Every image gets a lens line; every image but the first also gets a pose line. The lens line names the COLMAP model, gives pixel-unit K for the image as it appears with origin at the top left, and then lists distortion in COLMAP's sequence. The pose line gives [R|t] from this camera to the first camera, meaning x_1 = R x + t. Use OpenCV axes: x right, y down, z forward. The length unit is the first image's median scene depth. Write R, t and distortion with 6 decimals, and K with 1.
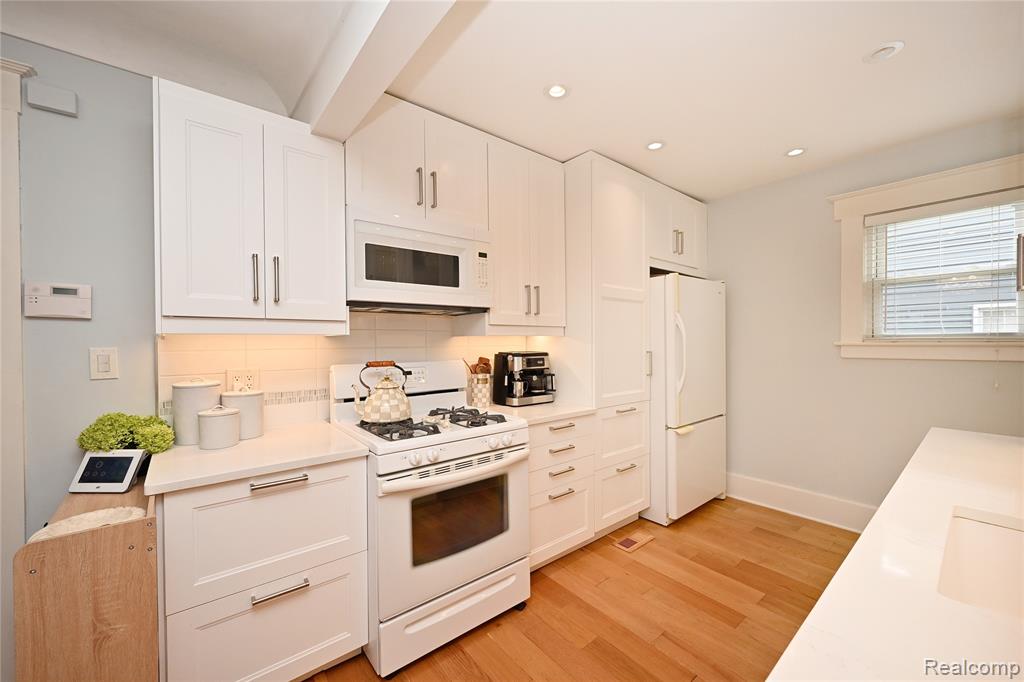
lens RADIAL K [[401.3, 0, 506.2], [0, 401.3, 344.9], [0, 0, 1]] dist [0.002121, 0.000278]
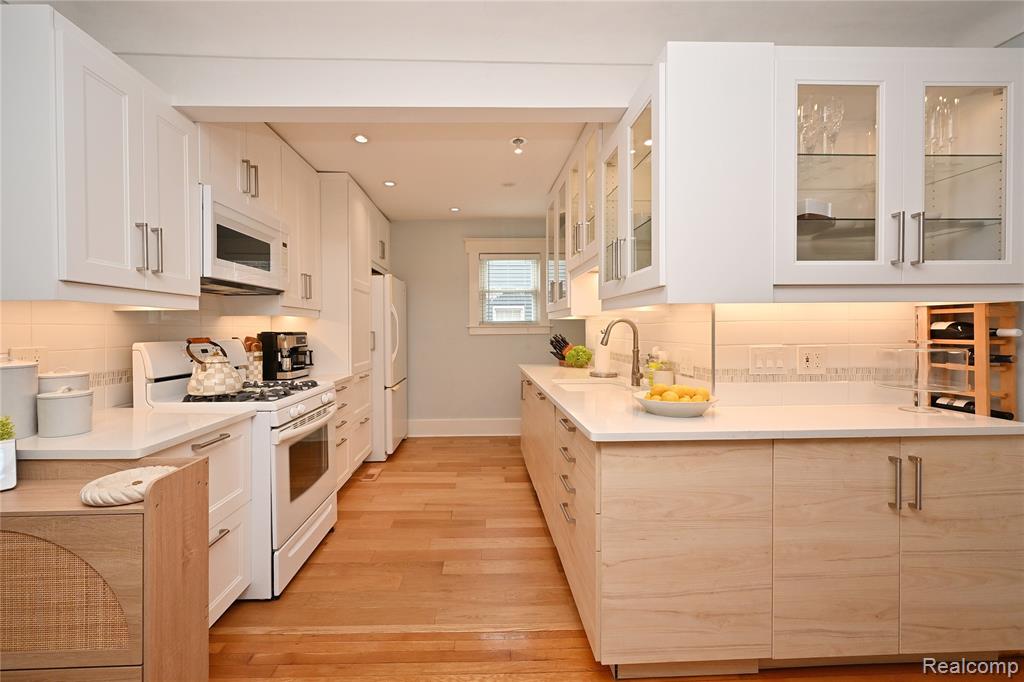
lens RADIAL K [[431.4, 0, 513.4], [0, 431.4, 334.9], [0, 0, 1]] dist [-0.000829, -0.000751]
pose [[0.570412, -0.010339, 0.821293, -0.610368], [0.013317, 0.999906, 0.003339, 0.032820], [-0.821250, 0.009032, 0.570496, -0.205283]]
